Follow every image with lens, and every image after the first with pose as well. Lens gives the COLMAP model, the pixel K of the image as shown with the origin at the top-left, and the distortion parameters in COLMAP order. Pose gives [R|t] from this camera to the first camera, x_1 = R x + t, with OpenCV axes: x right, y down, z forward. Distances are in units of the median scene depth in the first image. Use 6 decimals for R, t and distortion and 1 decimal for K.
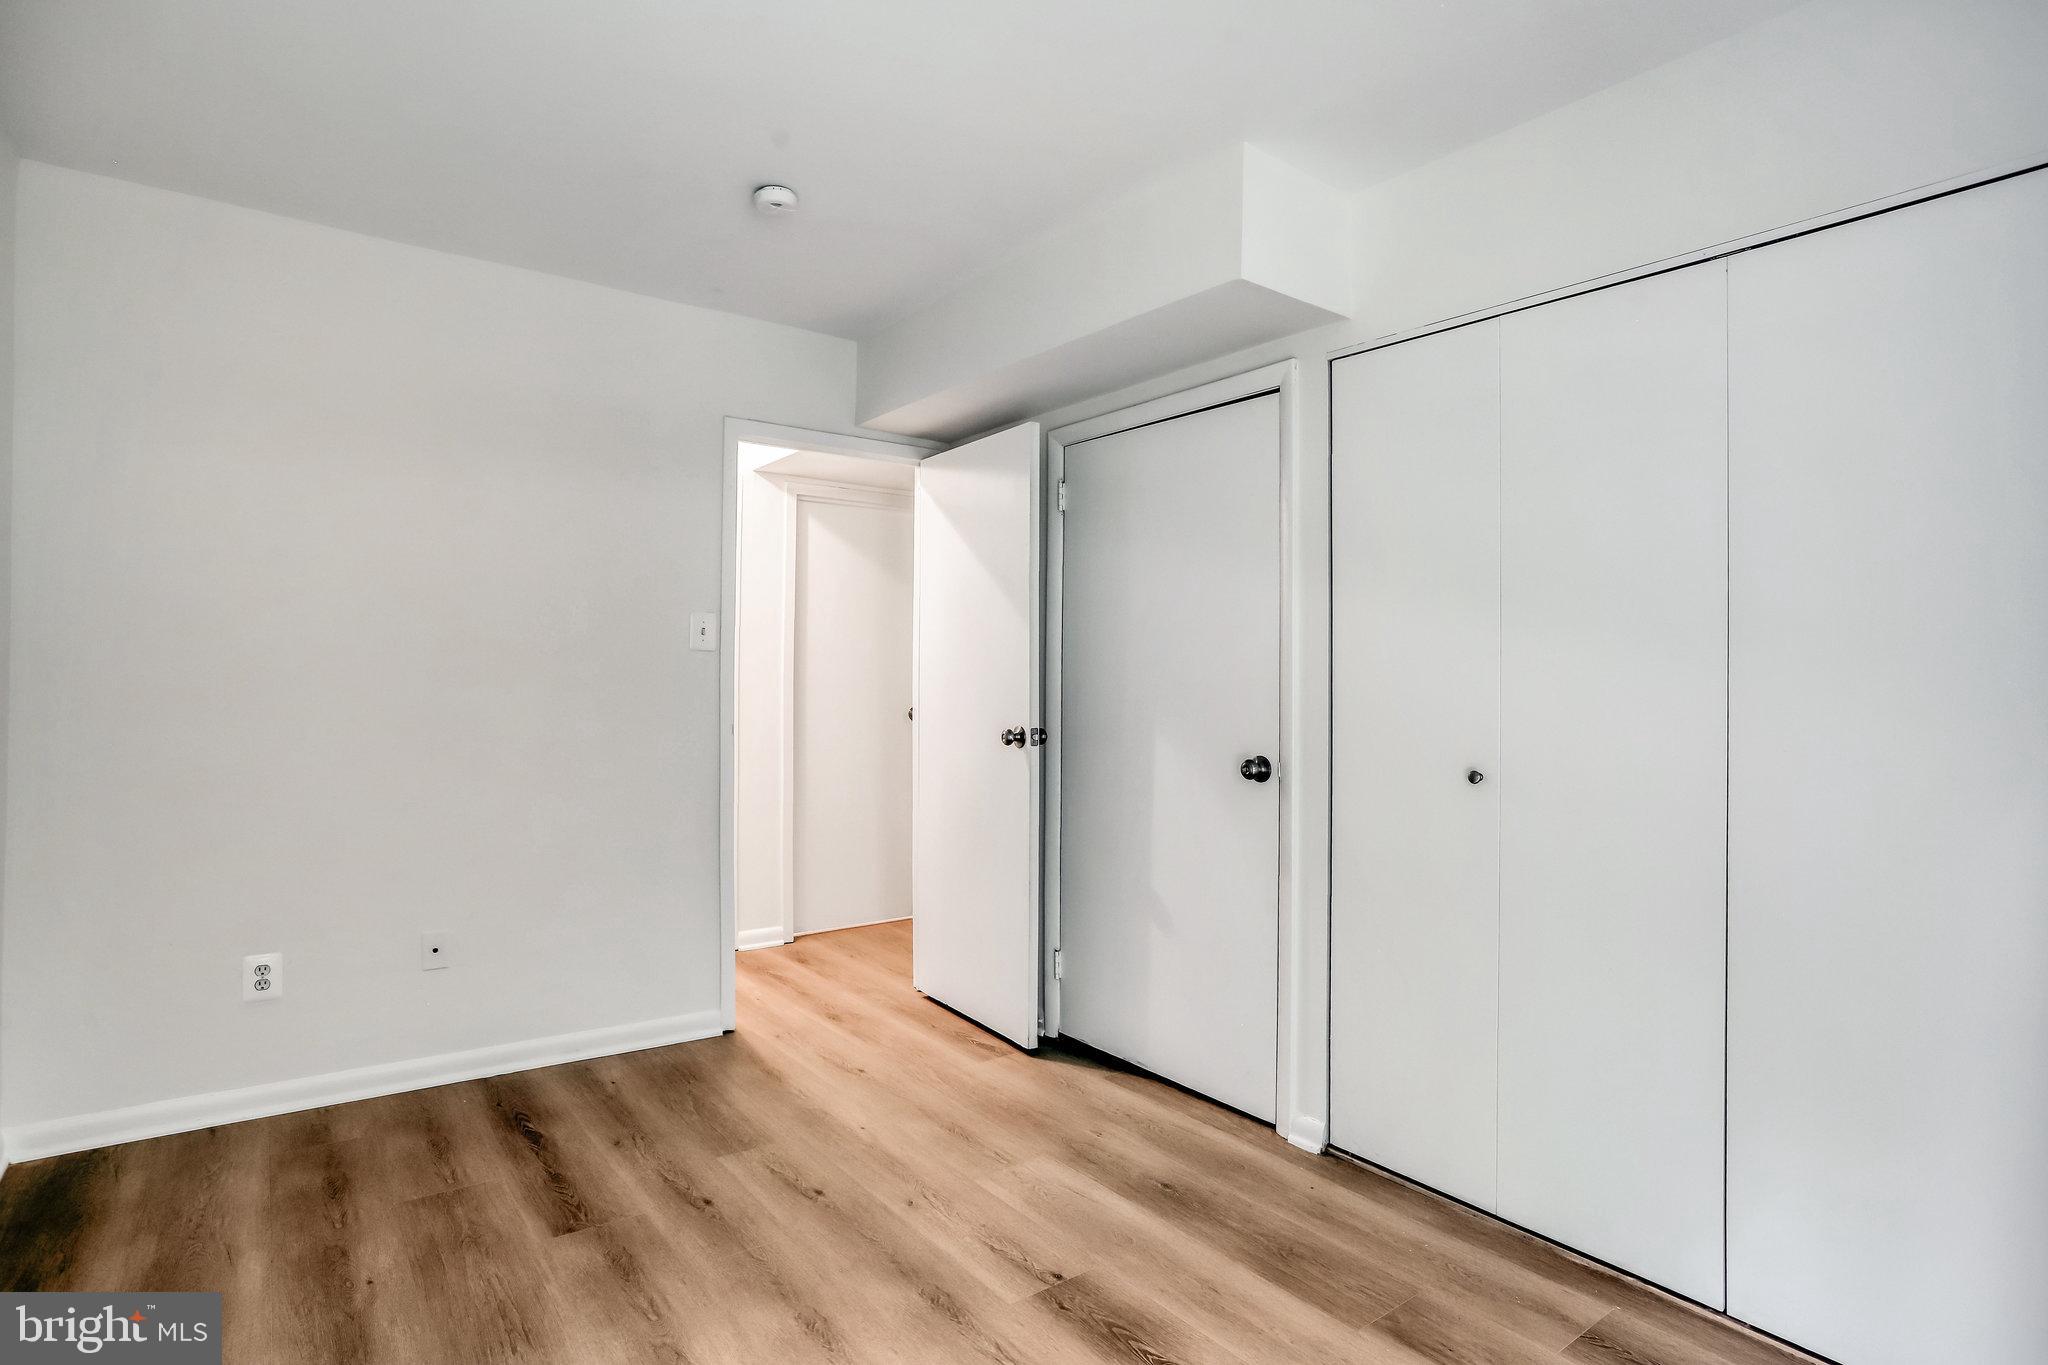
lens RADIAL K [[1077.1, 0, 1021.9], [0, 1077.1, 683.3], [0, 0, 1]] dist [-0.003050, -0.000597]
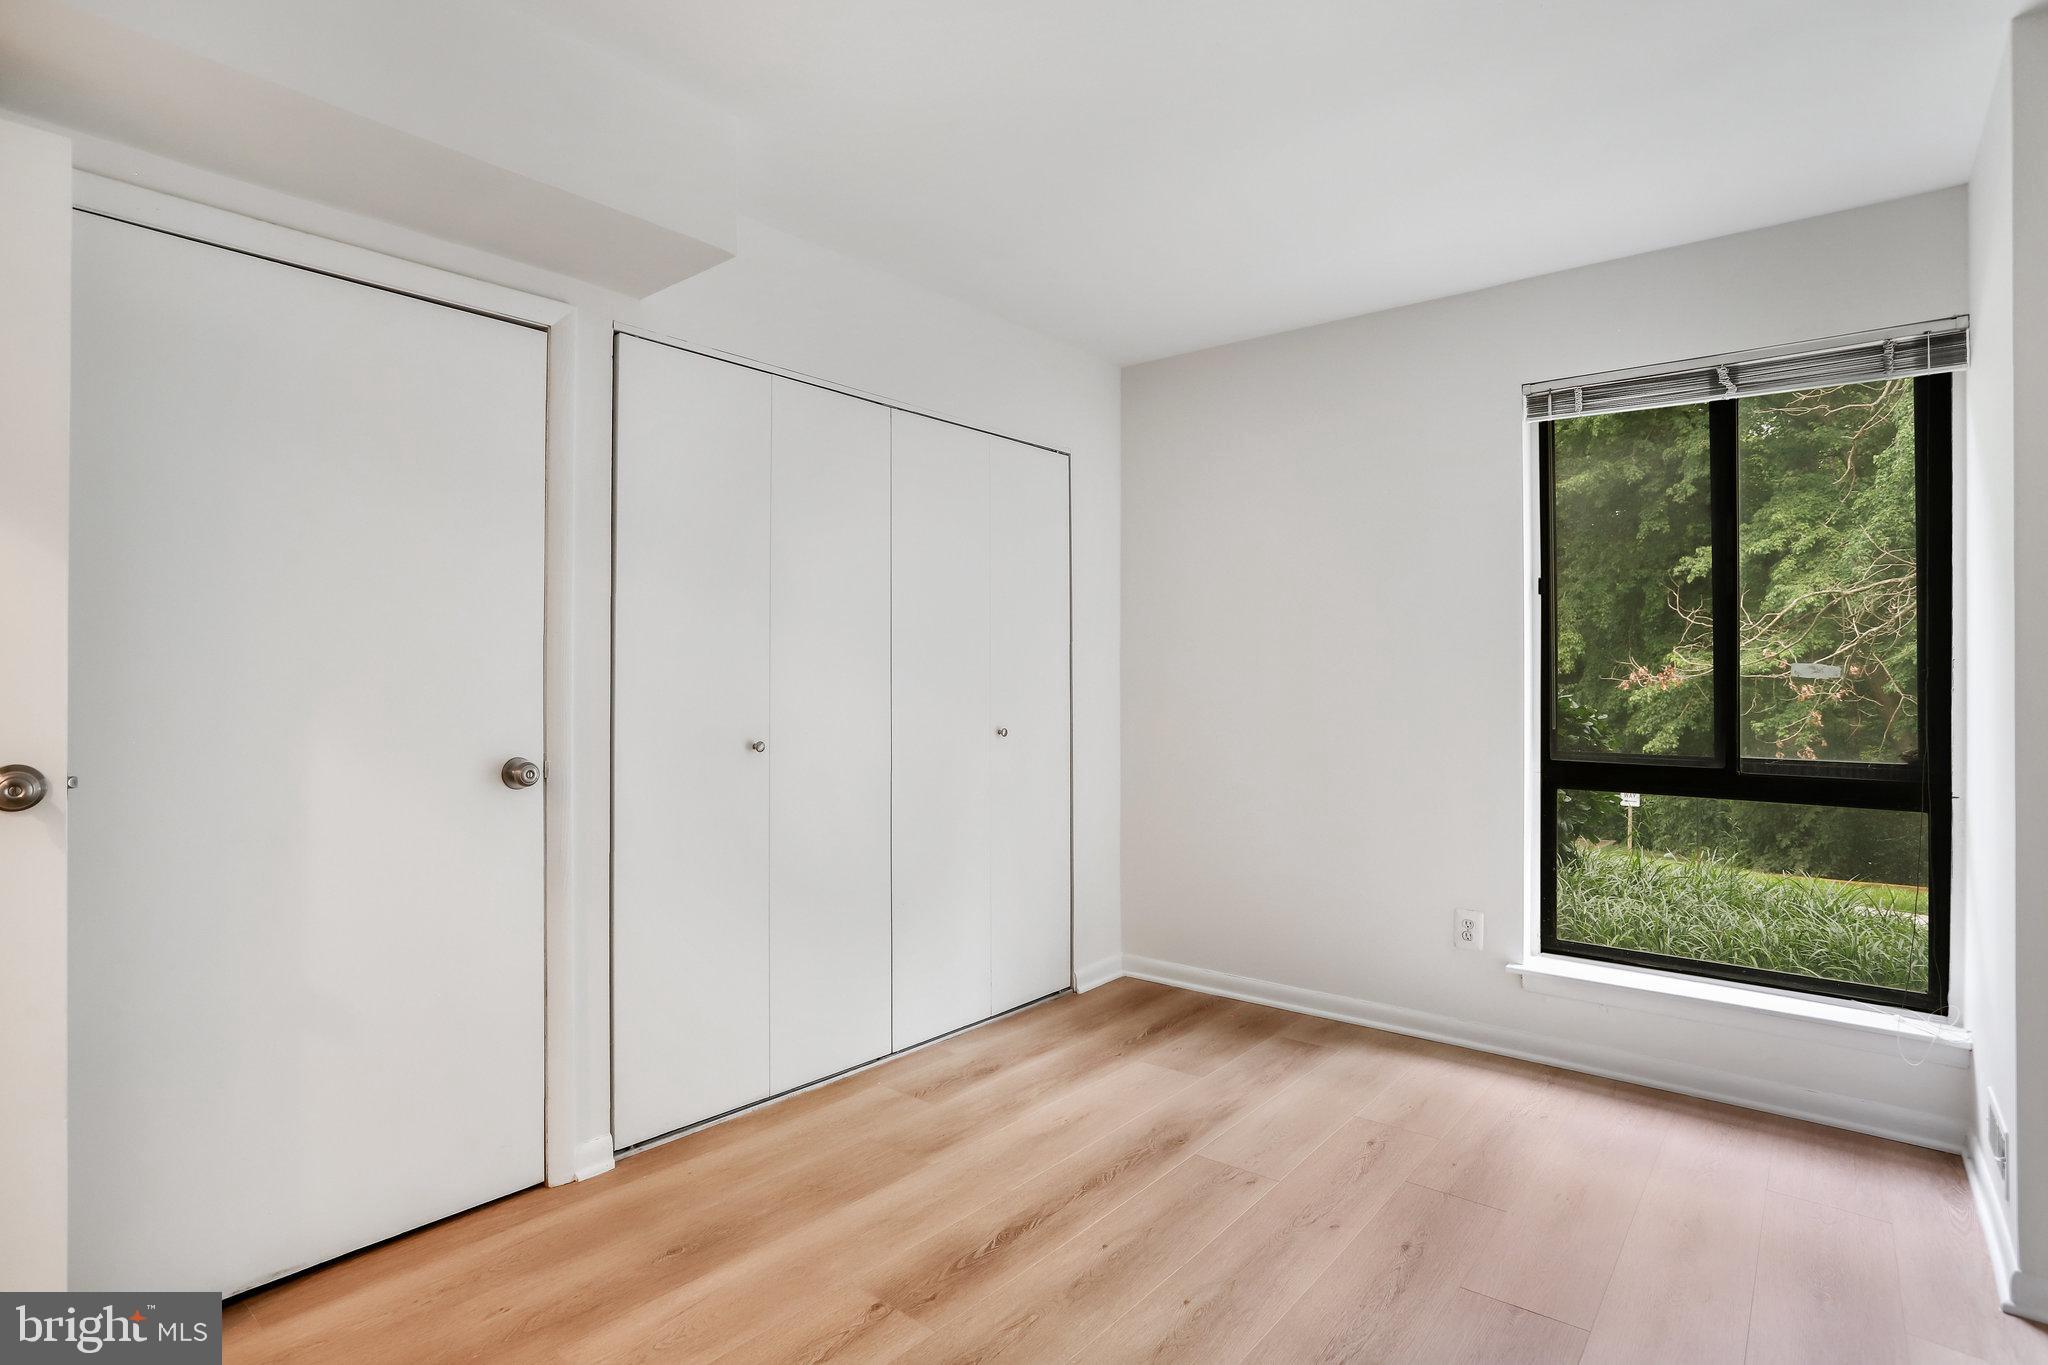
lens RADIAL K [[1025.4, 0, 1014.7], [0, 1025.4, 673.2], [0, 0, 1]] dist [-0.056533, 0.027310]
pose [[-0.219907, 0.001290, 0.975520, -0.683533], [-0.002311, 0.999996, -0.001843, 0.003444], [-0.975518, -0.002659, -0.219903, 0.873147]]
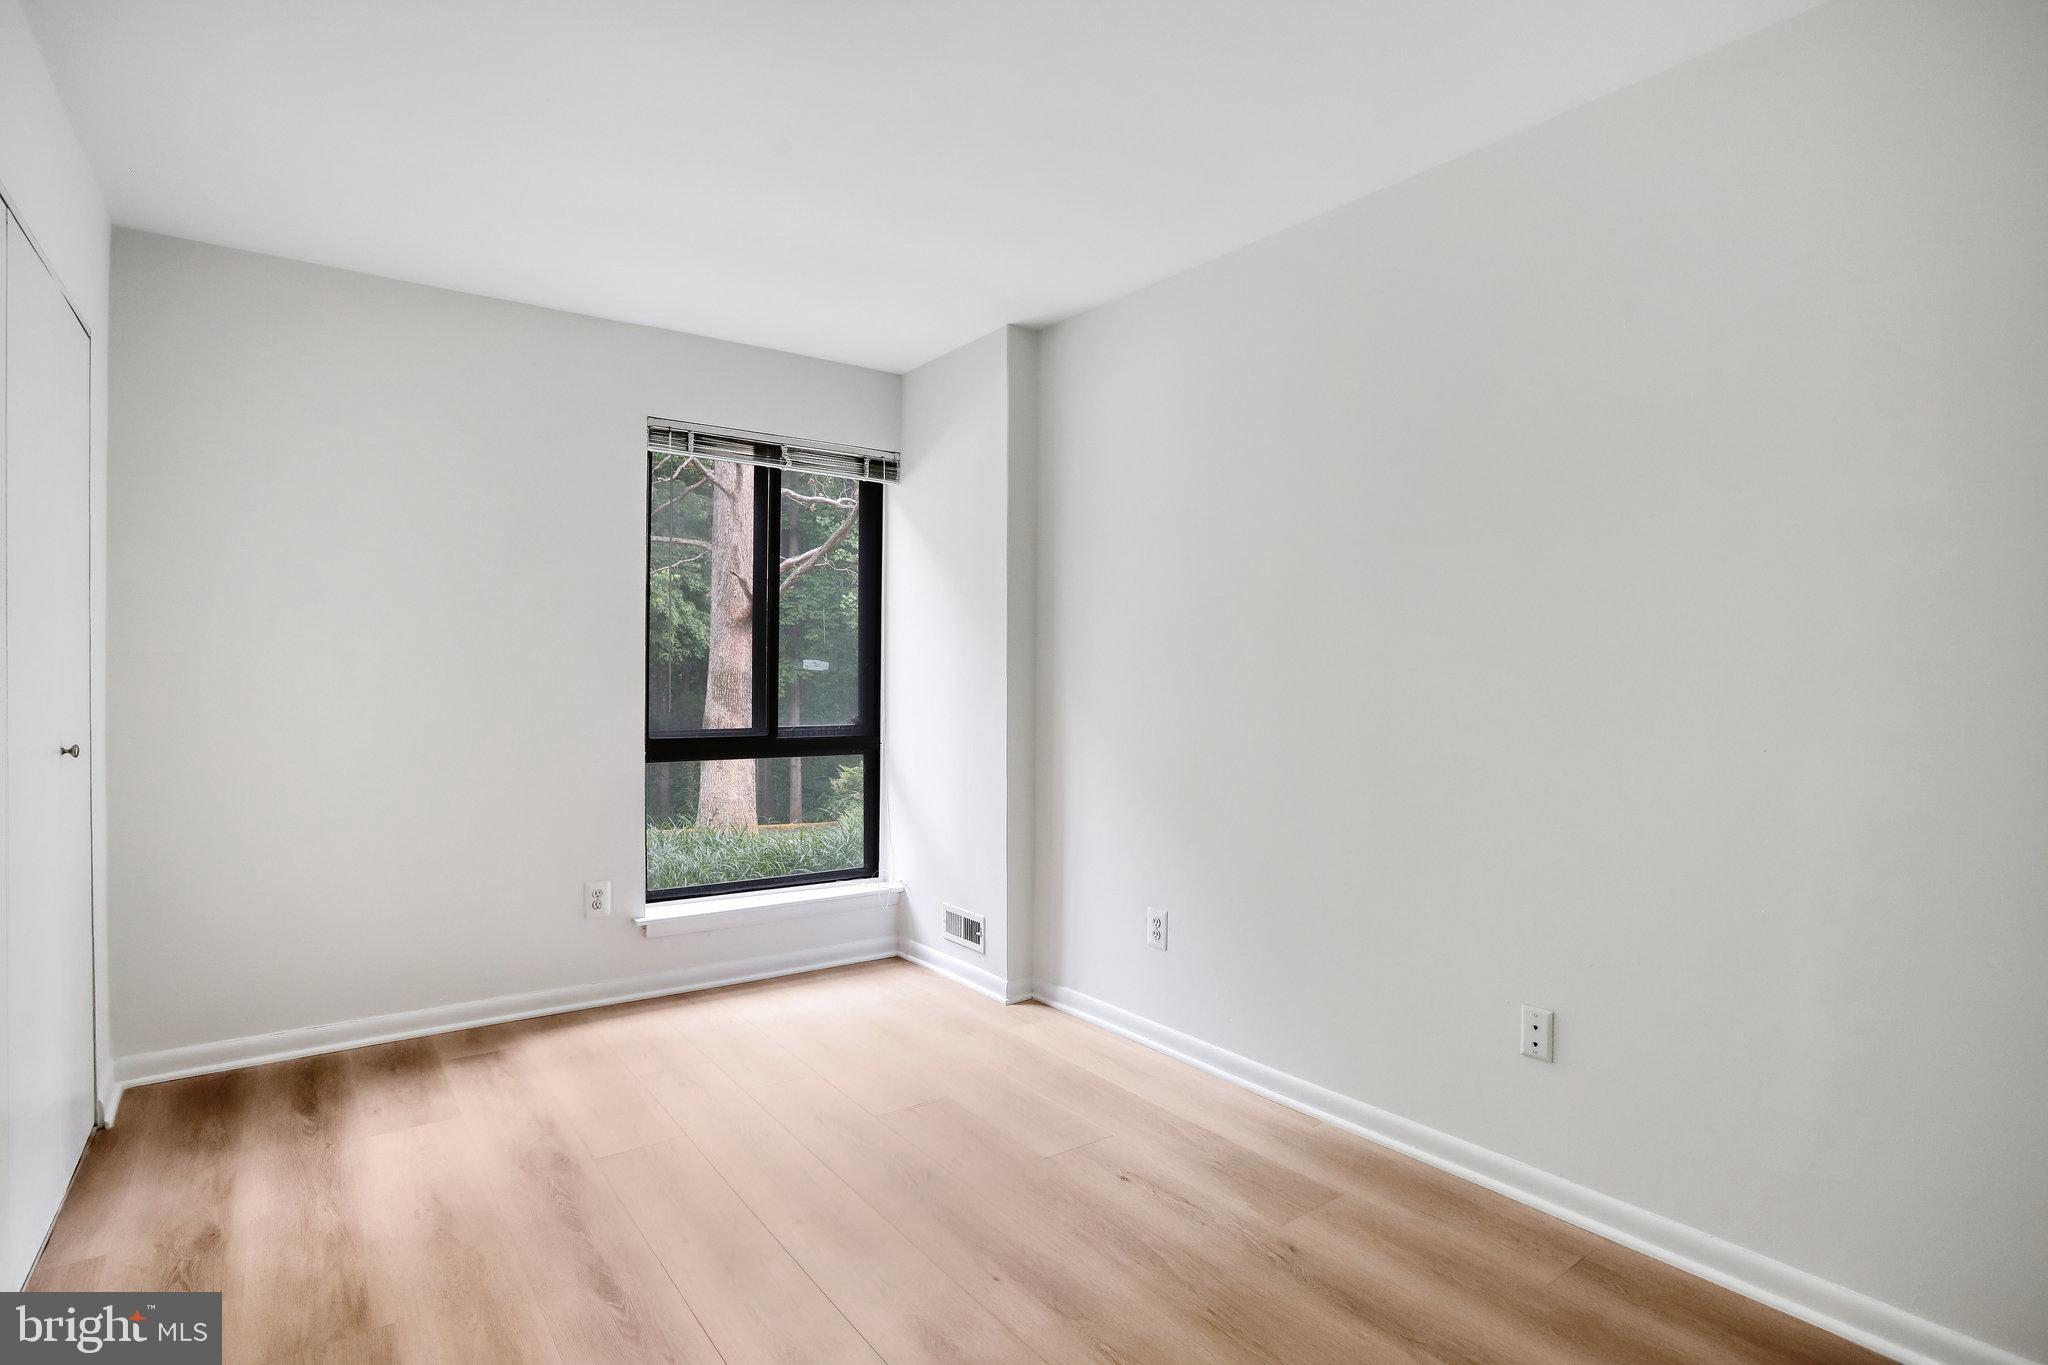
lens RADIAL K [[1025.4, 0, 1036.2], [0, 1025.4, 680.8], [0, 0, 1]] dist [-0.056533, 0.027310]
pose [[-0.999552, -0.009305, 0.028429, -0.218701], [-0.009007, 0.999903, 0.010614, 0.000374], [-0.028525, 0.010354, -0.999539, 1.405969]]
